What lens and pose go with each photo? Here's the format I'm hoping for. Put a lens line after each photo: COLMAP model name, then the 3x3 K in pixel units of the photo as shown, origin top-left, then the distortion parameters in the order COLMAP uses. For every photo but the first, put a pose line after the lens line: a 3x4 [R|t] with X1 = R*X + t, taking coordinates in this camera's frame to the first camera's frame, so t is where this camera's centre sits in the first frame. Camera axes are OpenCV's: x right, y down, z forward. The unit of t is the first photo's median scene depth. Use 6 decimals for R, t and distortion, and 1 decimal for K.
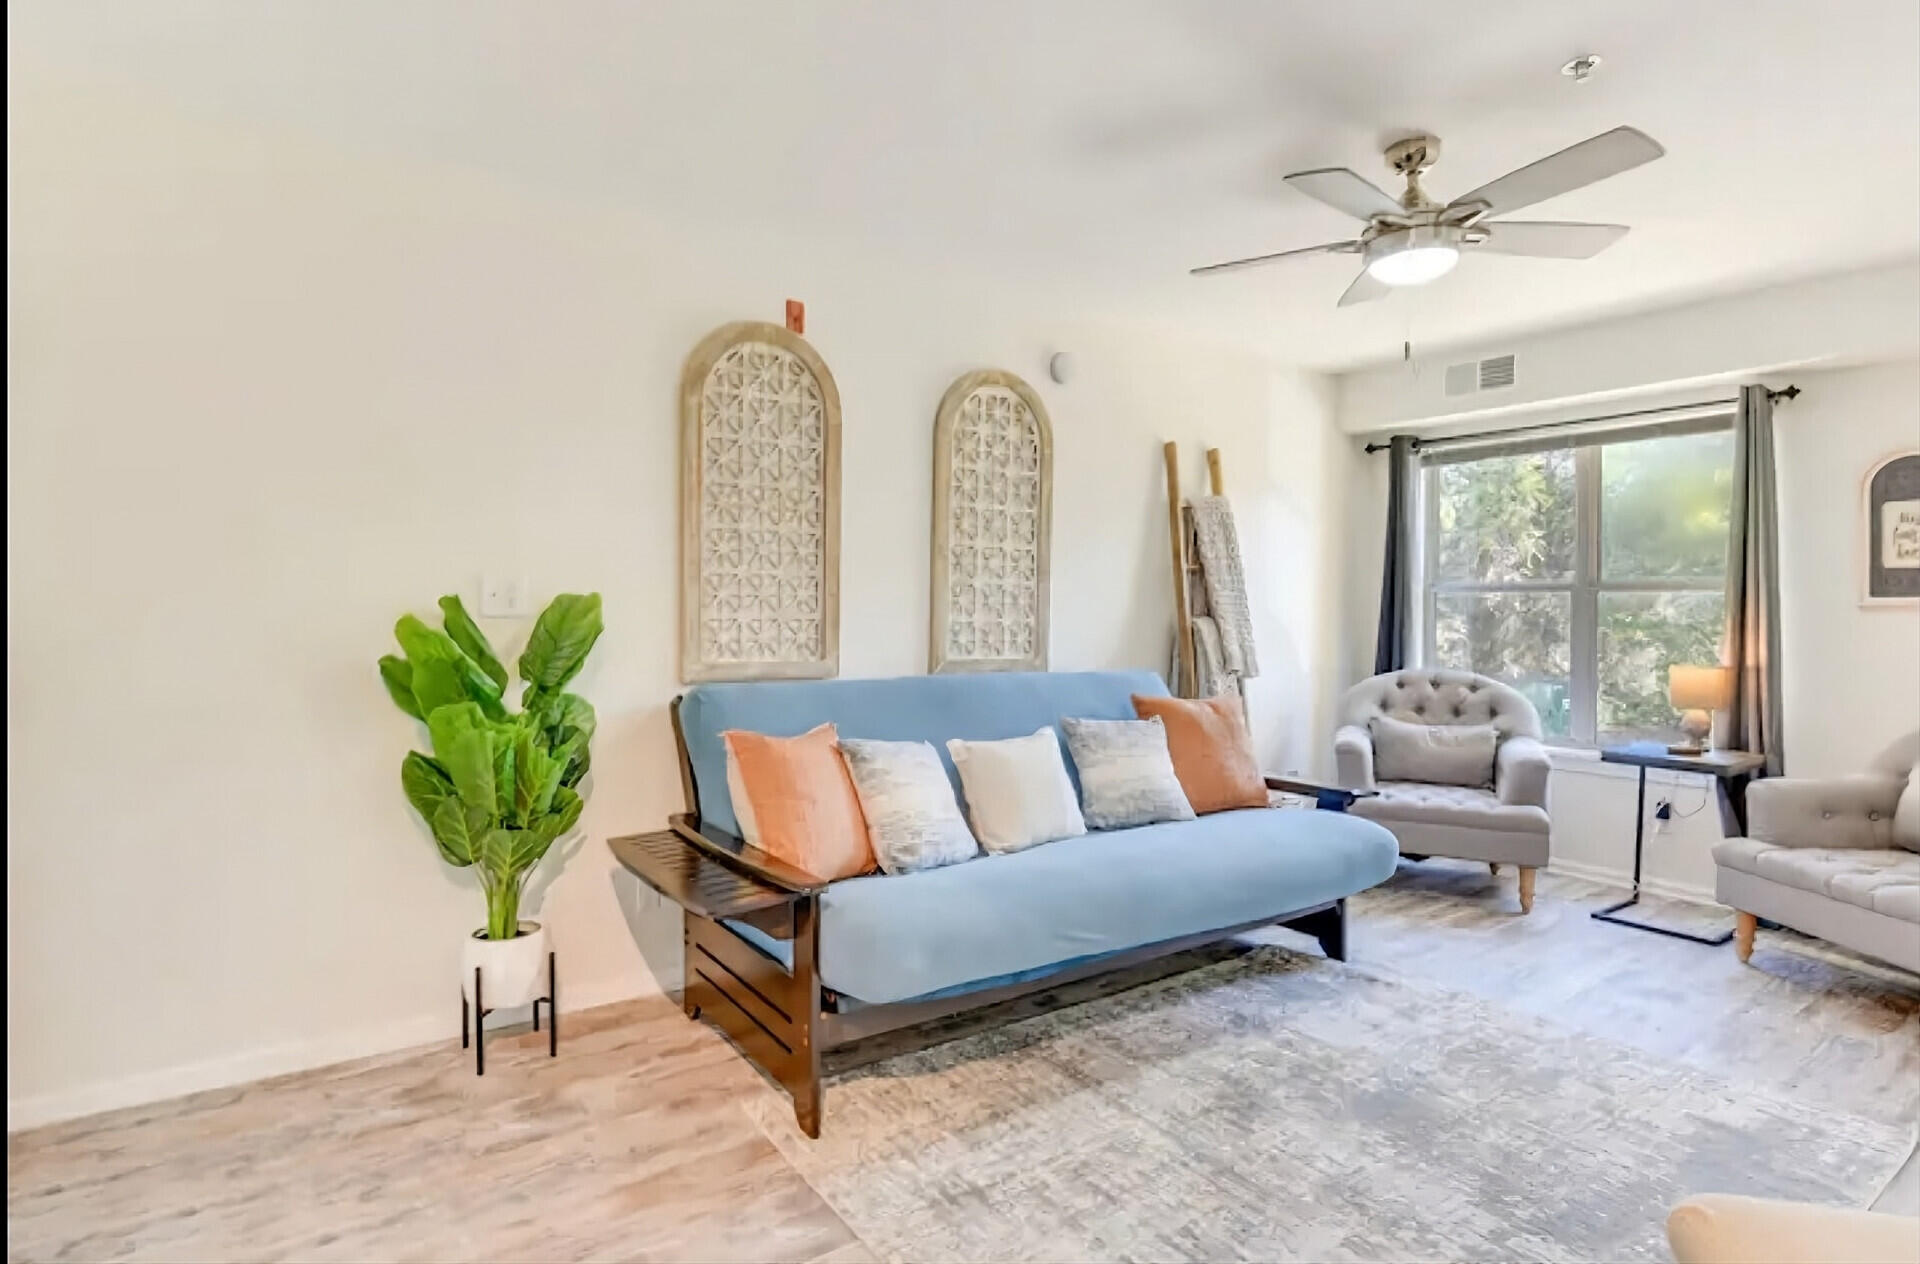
lens RADIAL K [[962.9, 0, 895.7], [0, 962.9, 625.0], [0, 0, 1]] dist [0.002463, -0.006551]
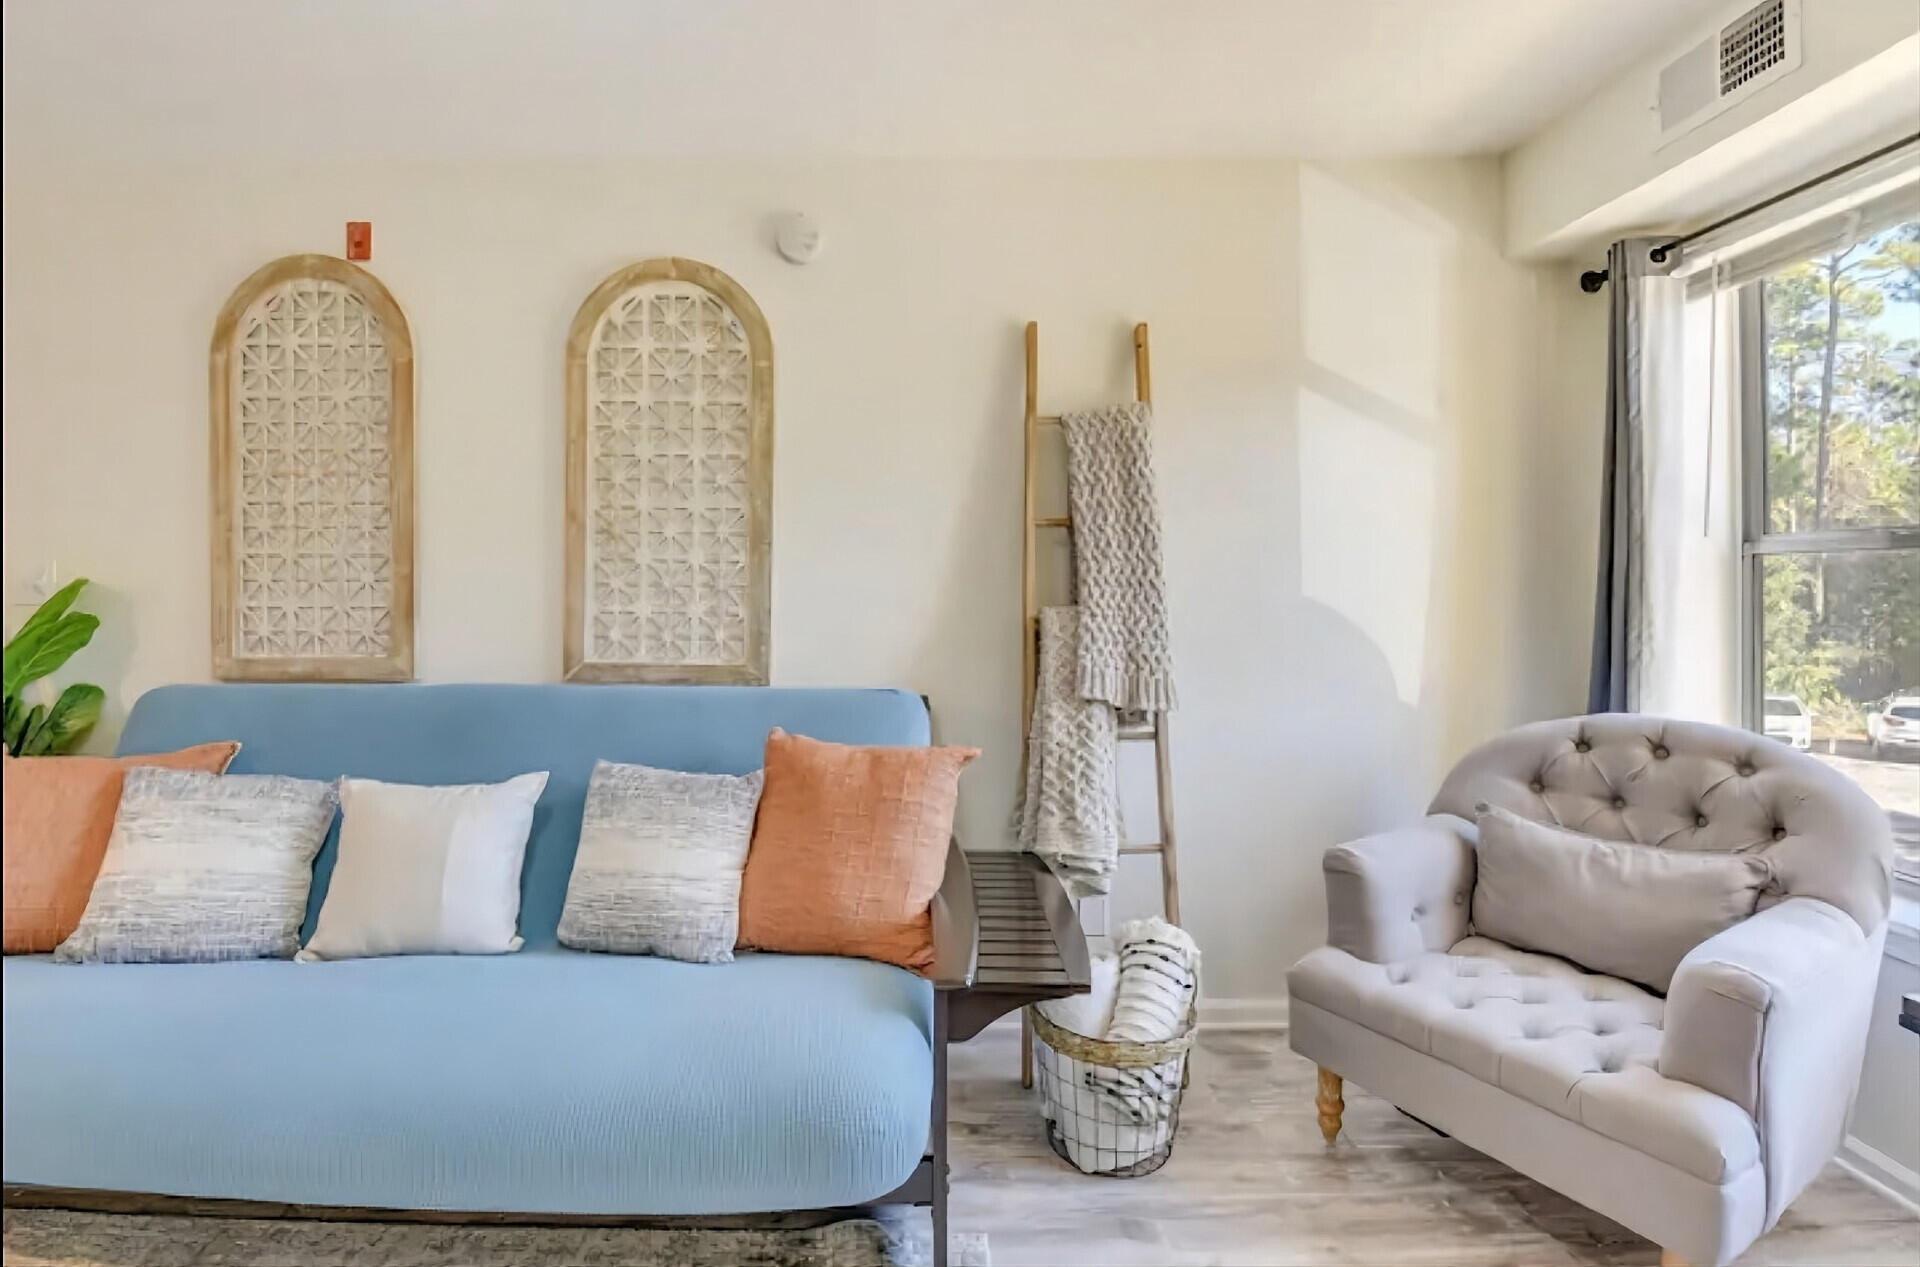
lens RADIAL K [[910.8, 0, 951.3], [0, 910.8, 587.3], [0, 0, 1]] dist [-0.008813, -0.000407]
pose [[0.835030, -0.005637, -0.550175, 0.621682], [-0.004306, 0.999850, -0.016779, -0.010065], [0.550187, 0.016380, 0.834881, 0.531601]]
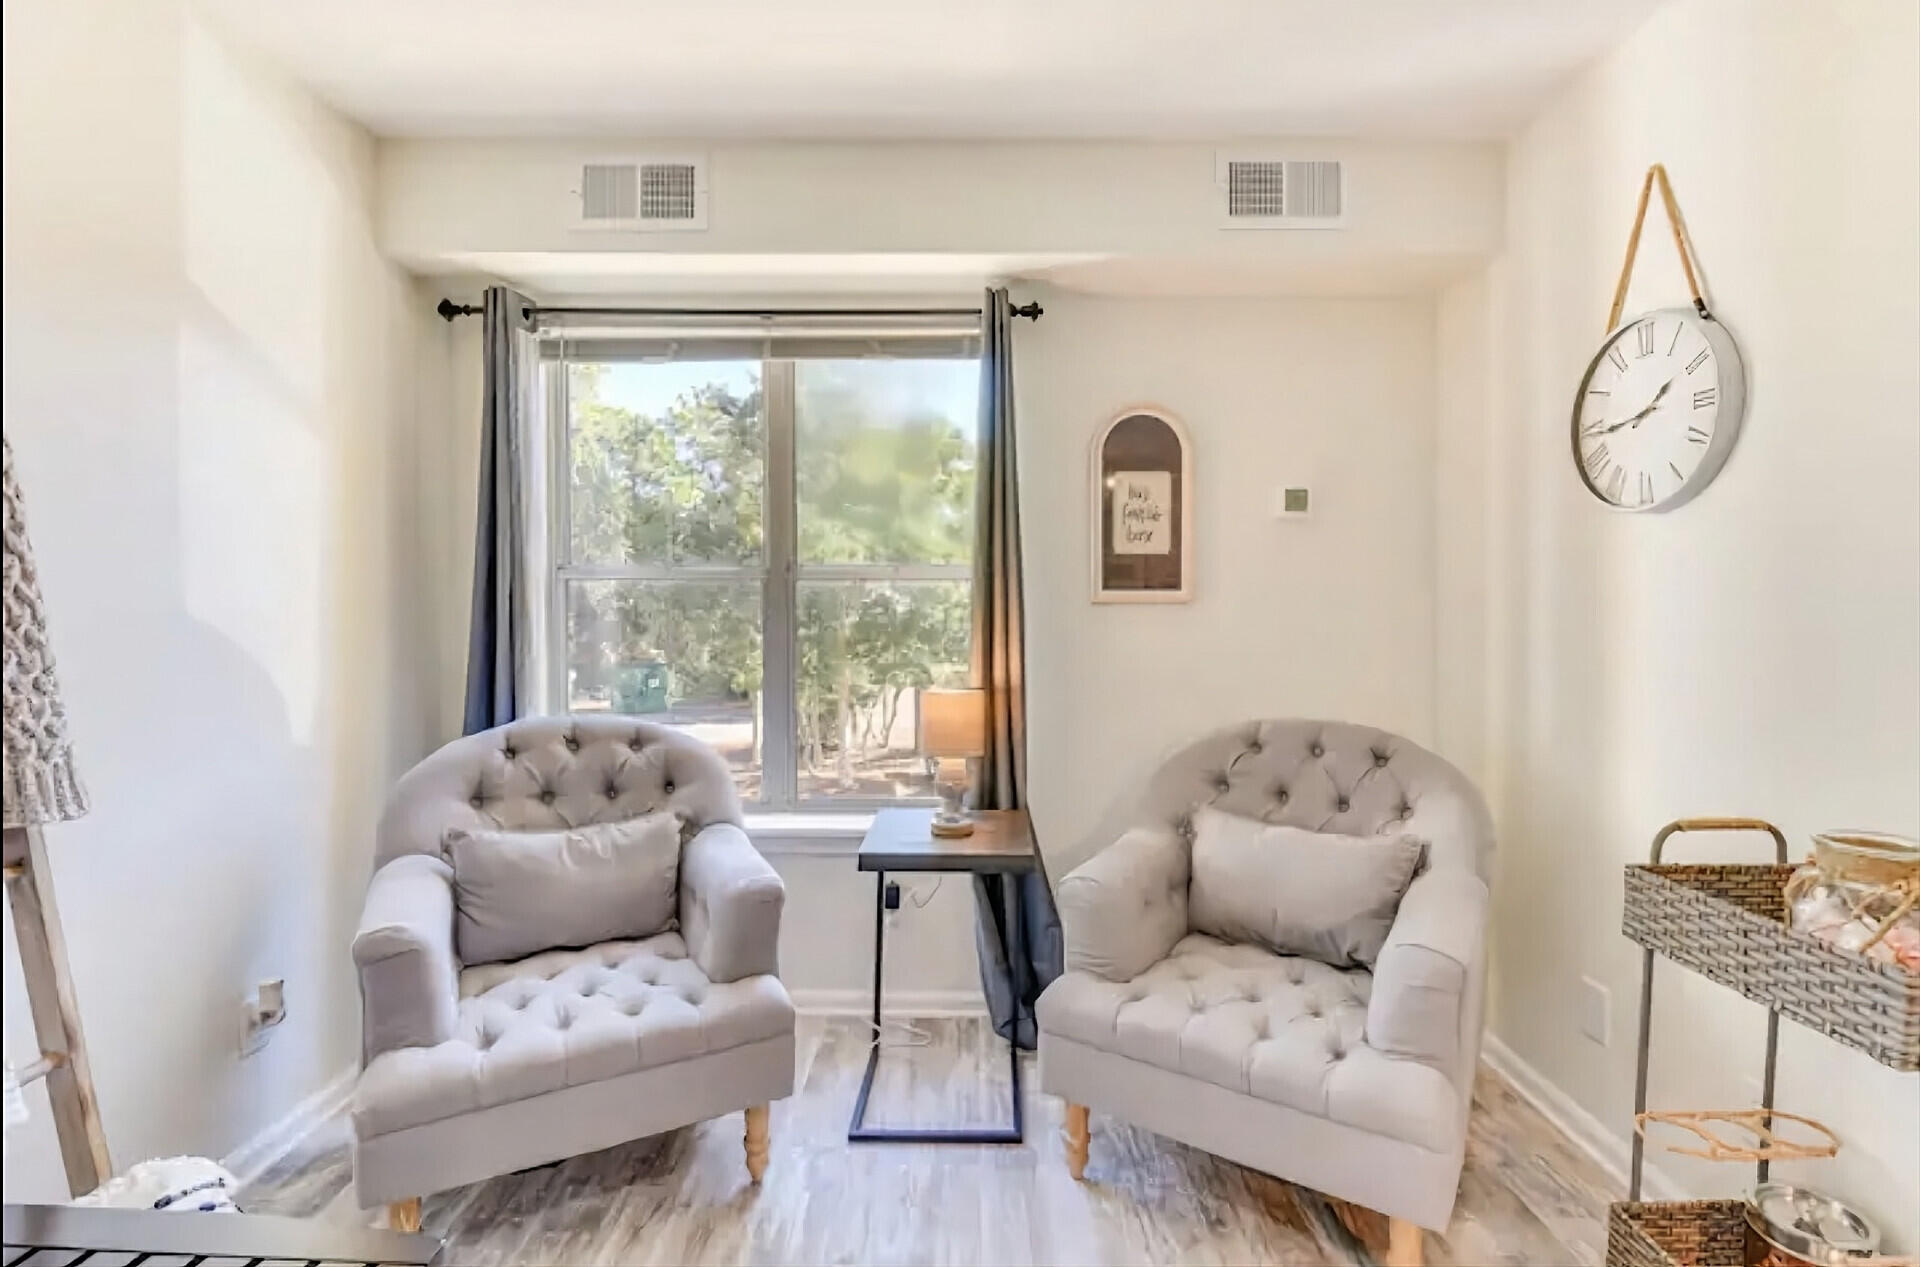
lens RADIAL K [[840.0, 0, 950.2], [0, 840.0, 626.6], [0, 0, 1]] dist [-0.015774, -0.001557]
pose [[0.572232, -0.020691, 0.819831, 0.352899], [0.014702, 0.999780, 0.014970, -0.010981], [-0.819960, 0.003486, 0.572410, 0.662063]]
